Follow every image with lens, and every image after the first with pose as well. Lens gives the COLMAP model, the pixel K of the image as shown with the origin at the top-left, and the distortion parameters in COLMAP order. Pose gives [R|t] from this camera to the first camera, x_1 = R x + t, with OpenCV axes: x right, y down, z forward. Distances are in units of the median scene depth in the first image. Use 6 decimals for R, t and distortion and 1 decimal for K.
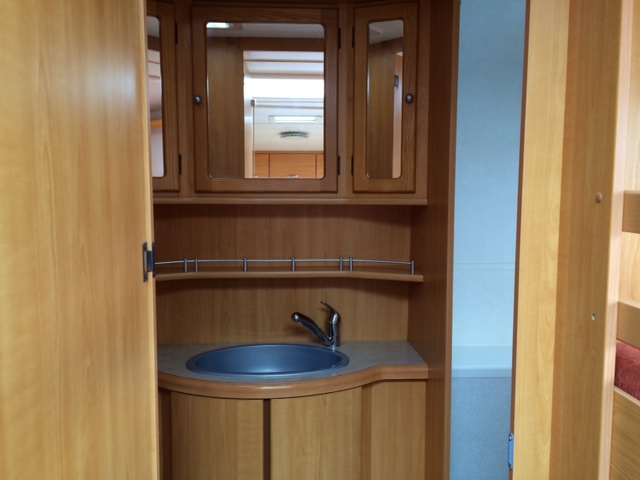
lens RADIAL K [[551.2, 0, 320.0], [0, 551.2, 240.0], [0, 0, 1]] dist [0.107023, -0.143883]
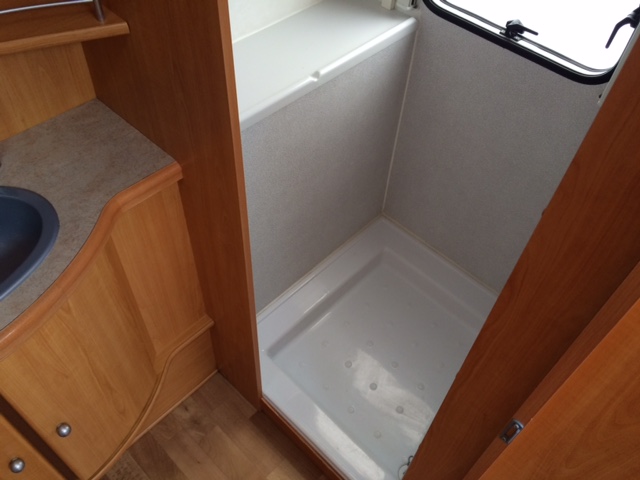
lens RADIAL K [[551.2, 0, 320.0], [0, 551.2, 240.0], [0, 0, 1]] dist [0.107023, -0.143883]
pose [[0.734382, -0.502721, 0.456021, -0.027253], [0.023584, 0.690361, 0.723080, -0.177161], [-0.678327, -0.520262, 0.518845, 0.490594]]
